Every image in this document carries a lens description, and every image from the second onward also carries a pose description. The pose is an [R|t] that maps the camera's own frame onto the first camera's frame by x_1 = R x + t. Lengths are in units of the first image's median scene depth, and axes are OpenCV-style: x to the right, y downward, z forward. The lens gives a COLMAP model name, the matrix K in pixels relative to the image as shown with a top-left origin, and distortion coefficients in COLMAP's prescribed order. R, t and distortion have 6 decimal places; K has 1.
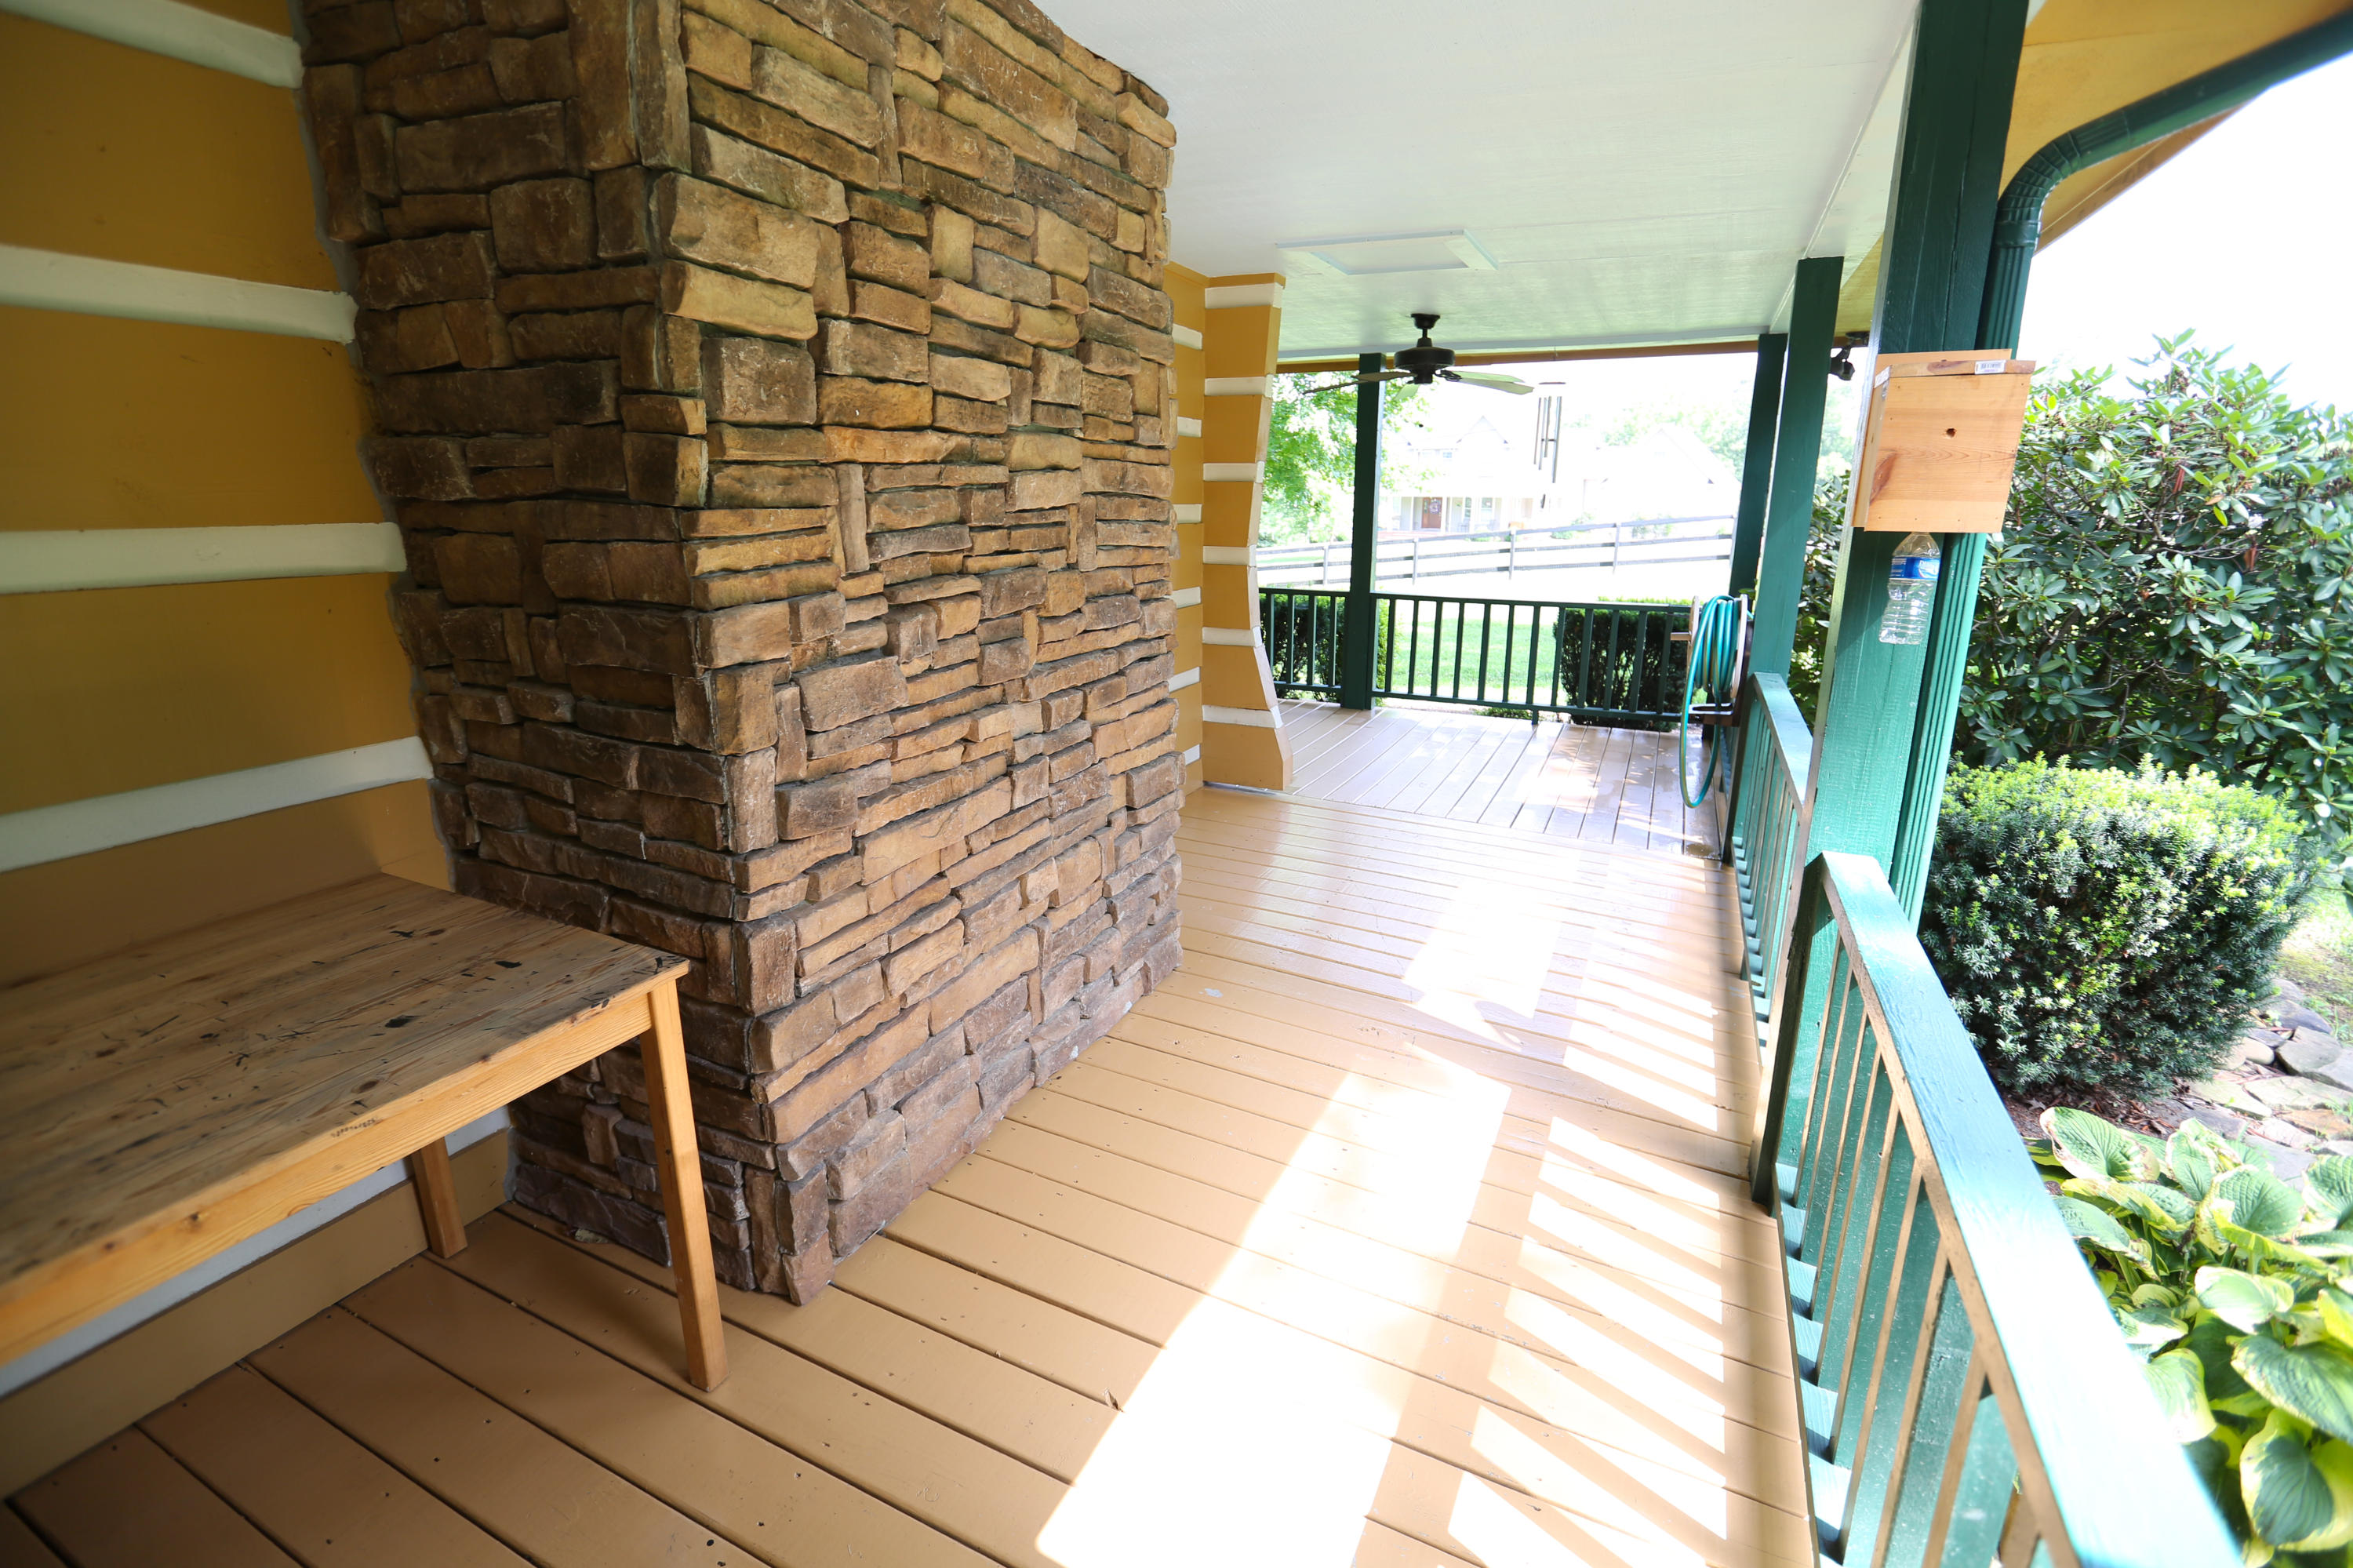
lens RADIAL K [[1054.6, 0, 1167.4], [0, 1054.6, 779.2], [0, 0, 1]] dist [-0.029414, 0.001376]
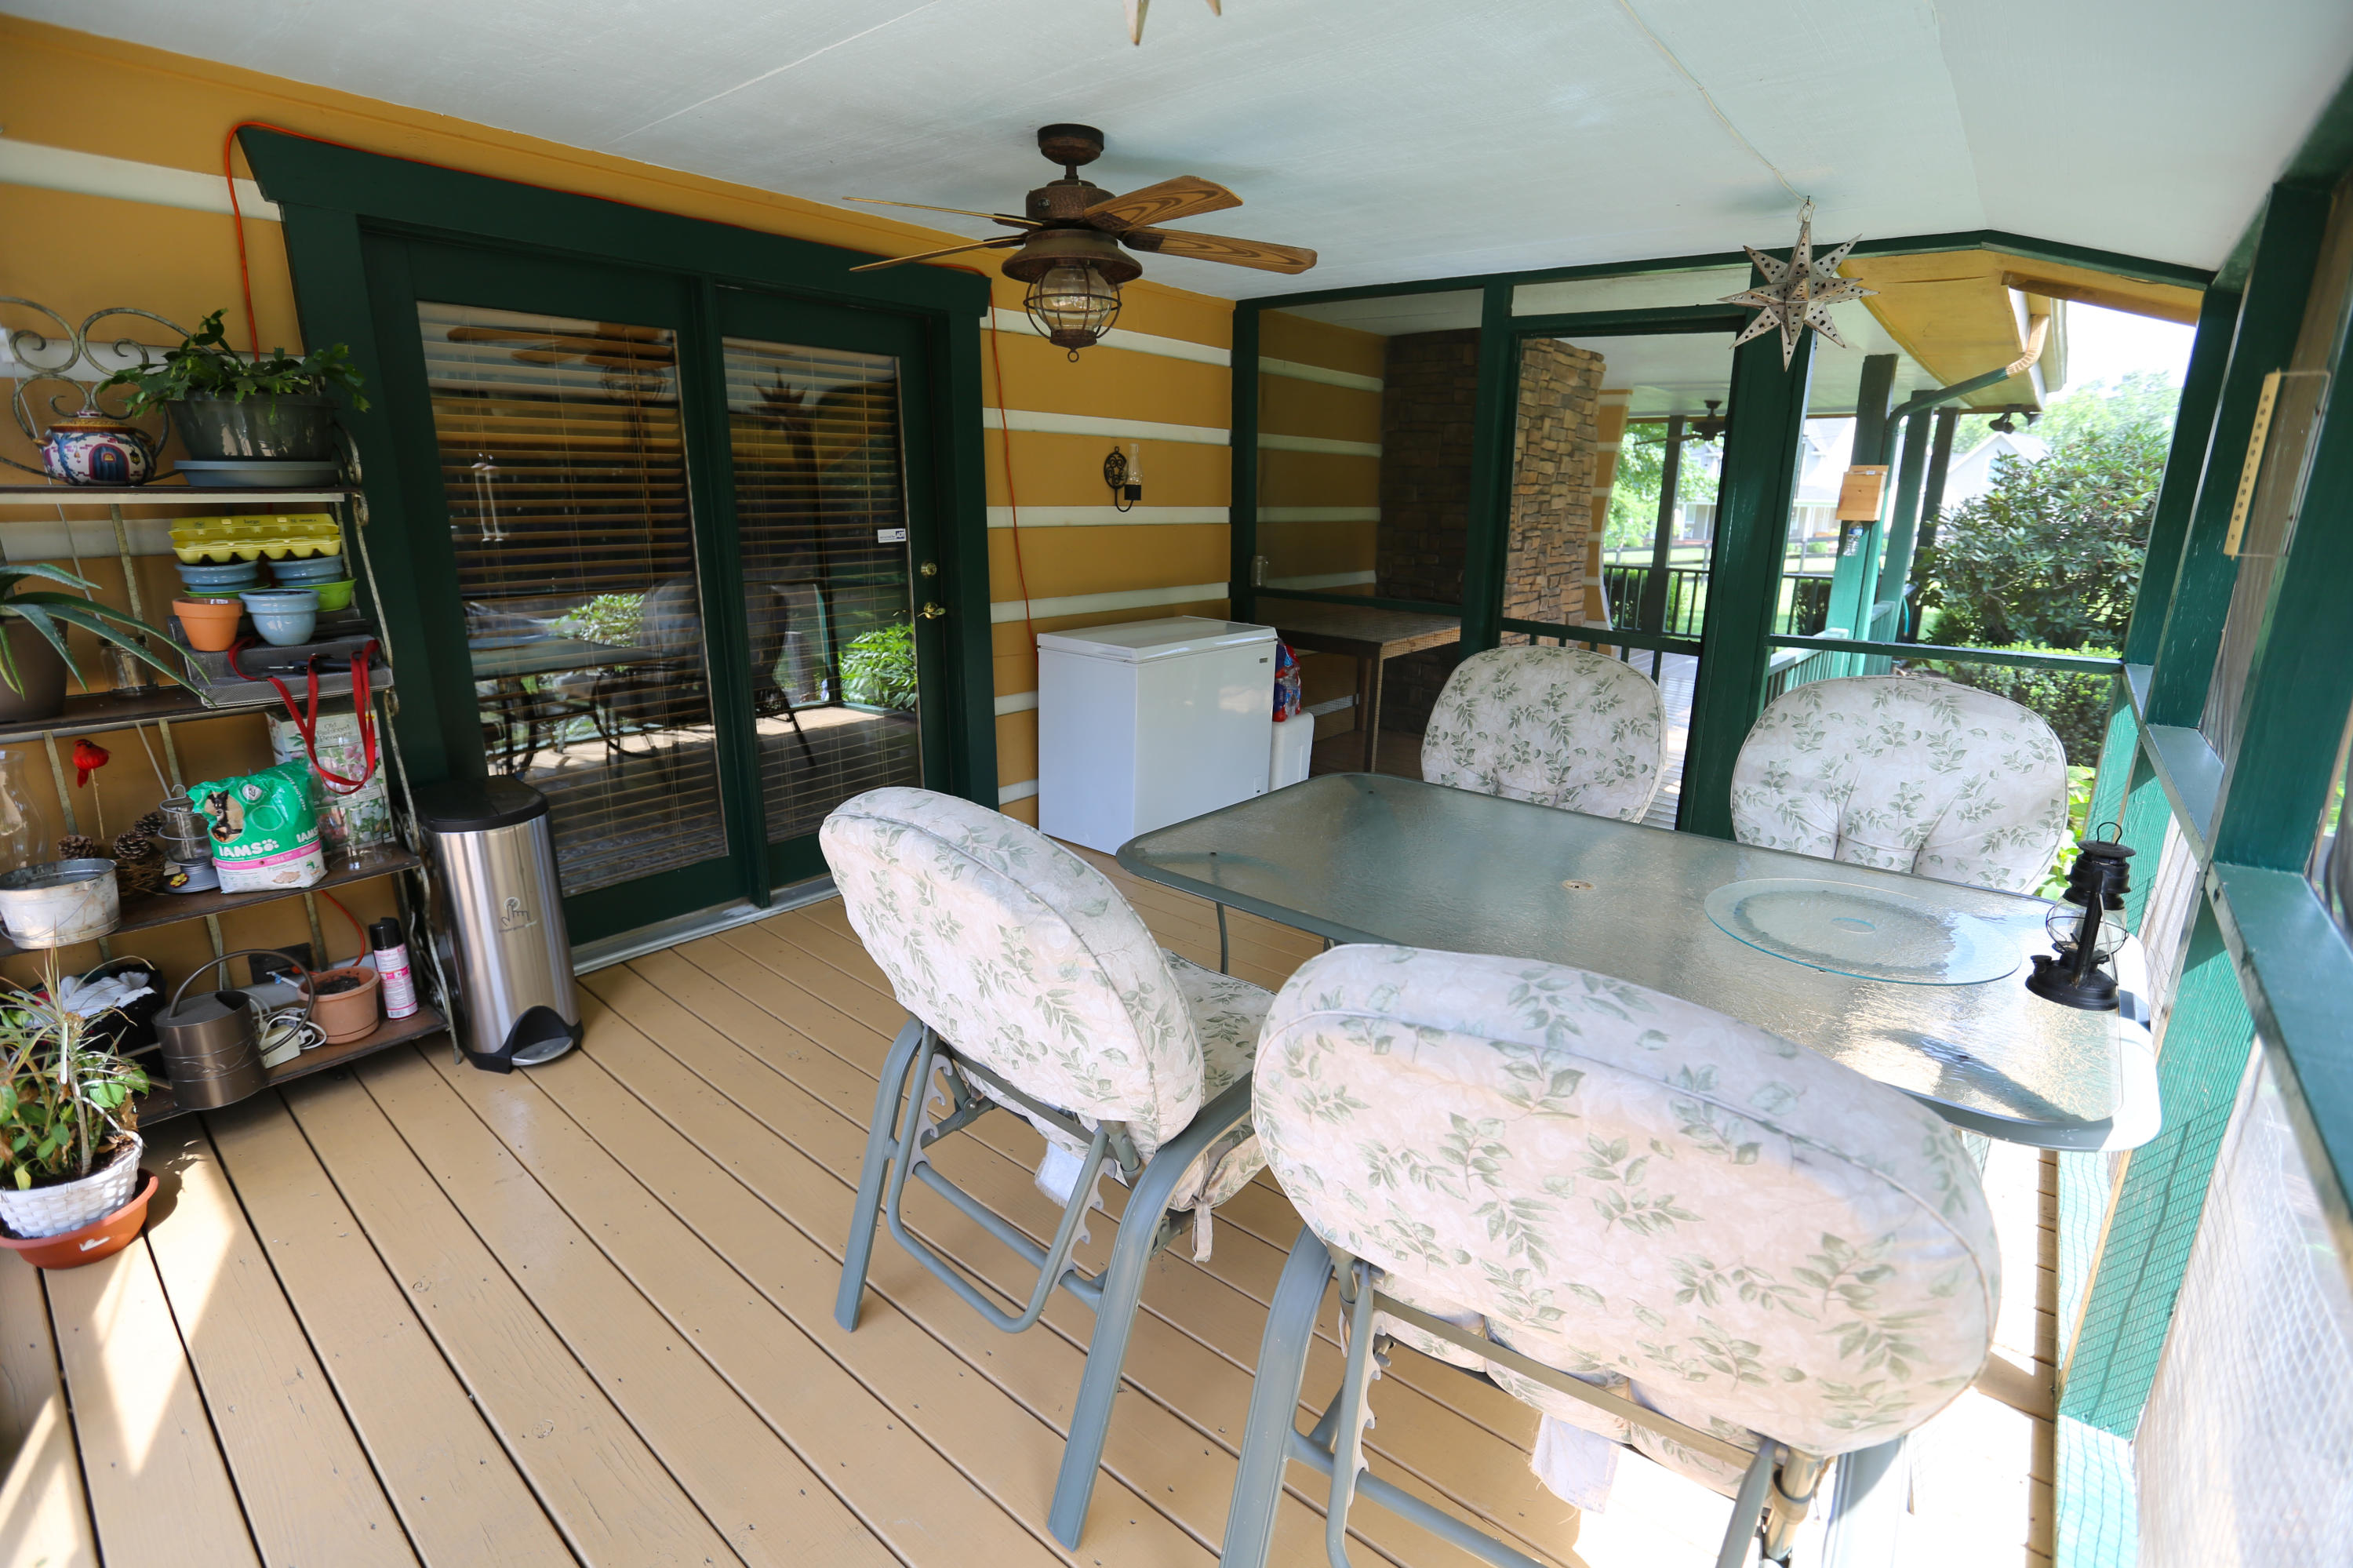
lens RADIAL K [[1054.6, 0, 1174.0], [0, 1054.6, 777.9], [0, 0, 1]] dist [-0.029414, 0.001376]
pose [[0.971575, 0.070454, -0.226006, -0.331819], [-0.071075, 0.997456, 0.005401, 0.412846], [0.225811, 0.010816, 0.974111, -1.559015]]
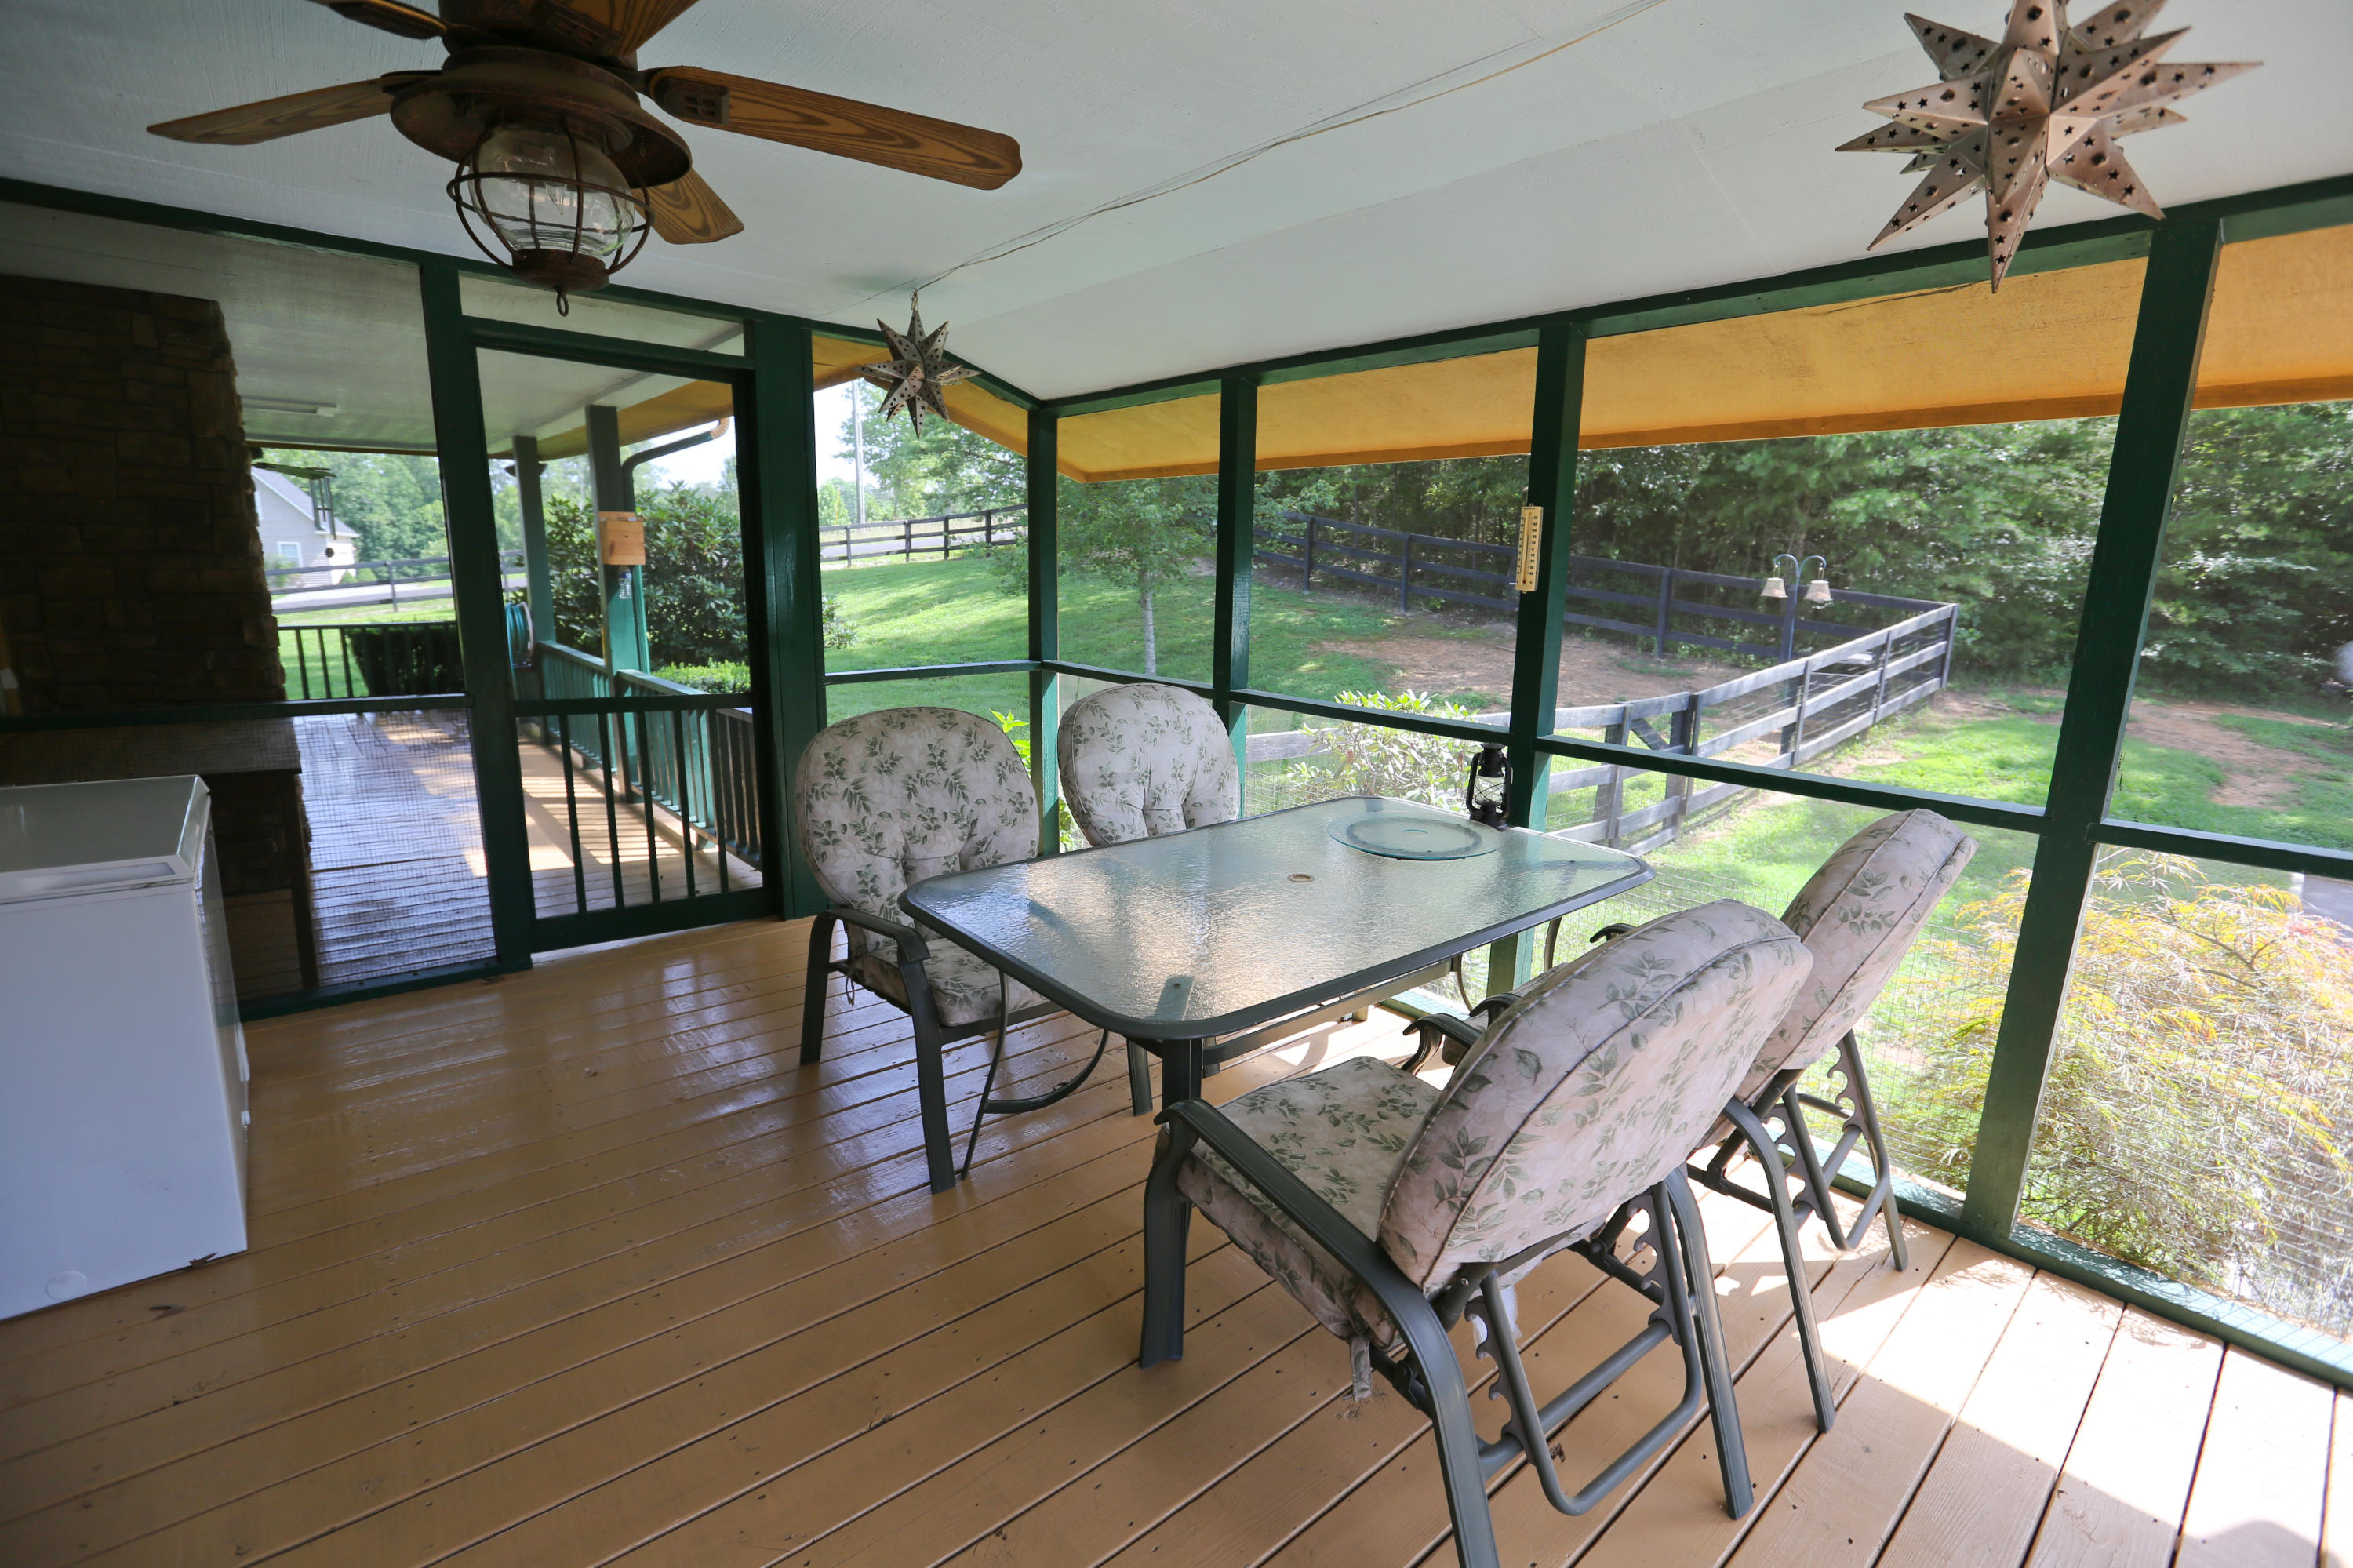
lens RADIAL K [[1054.6, 0, 1158.4], [0, 1054.6, 772.1], [0, 0, 1]] dist [-0.029414, 0.001376]
pose [[0.407809, -0.172366, 0.896650, -1.001986], [0.218059, 0.971990, 0.087673, 0.289135], [-0.886647, 0.159768, 0.433972, -1.106581]]
